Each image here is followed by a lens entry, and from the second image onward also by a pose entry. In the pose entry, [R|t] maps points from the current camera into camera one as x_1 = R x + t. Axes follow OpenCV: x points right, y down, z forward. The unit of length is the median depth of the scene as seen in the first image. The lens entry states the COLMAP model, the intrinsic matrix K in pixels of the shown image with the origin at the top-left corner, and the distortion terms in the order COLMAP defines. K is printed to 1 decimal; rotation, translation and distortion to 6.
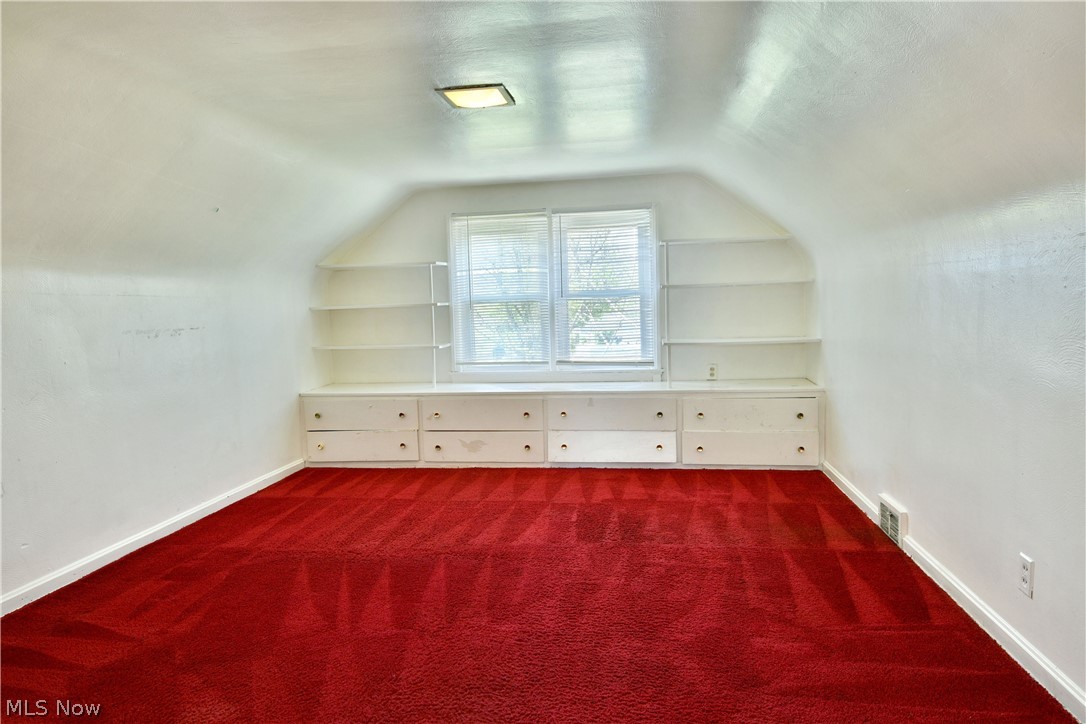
lens RADIAL K [[655.8, 0, 538.2], [0, 655.8, 360.1], [0, 0, 1]] dist [-0.009993, -0.007492]
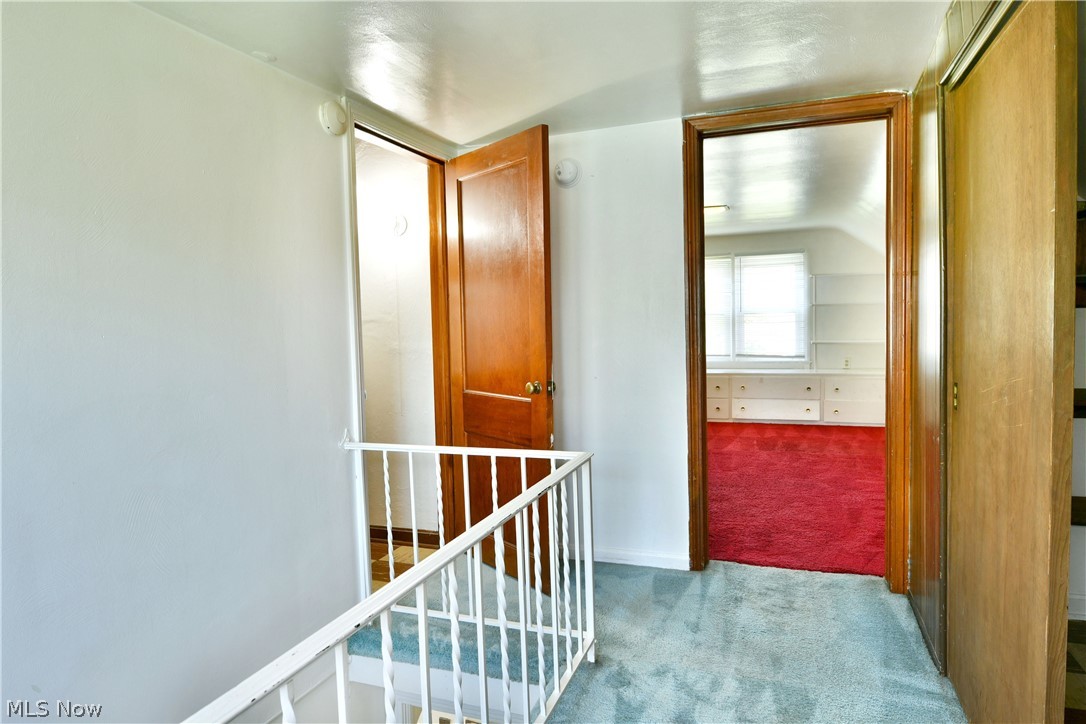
lens RADIAL K [[655.8, 0, 538.2], [0, 655.8, 360.1], [0, 0, 1]] dist [-0.009993, -0.007492]
pose [[0.979045, 0.016785, -0.202953, -0.124980], [-0.018975, 0.999781, -0.008851, 0.041267], [0.202760, 0.012516, 0.979148, -0.631619]]
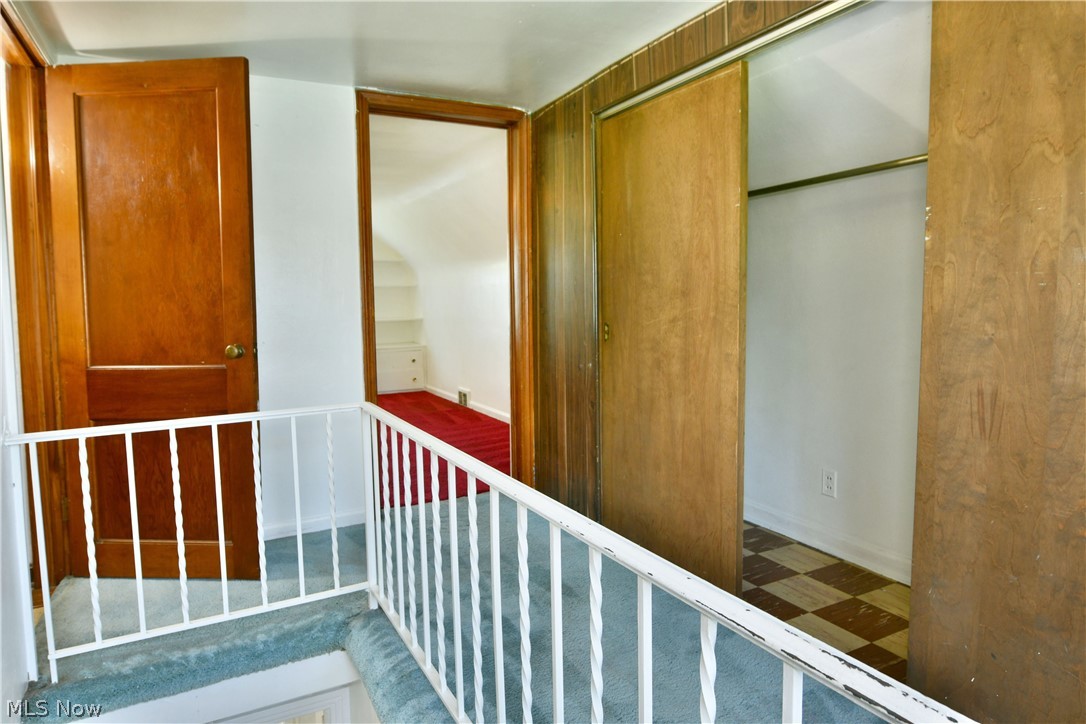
lens RADIAL K [[655.8, 0, 538.2], [0, 655.8, 360.1], [0, 0, 1]] dist [-0.009993, -0.007492]
pose [[0.800017, -0.039490, 0.598676, -0.388869], [0.041465, 0.999085, 0.010492, 0.075539], [-0.598543, 0.016430, 0.800922, -0.620920]]
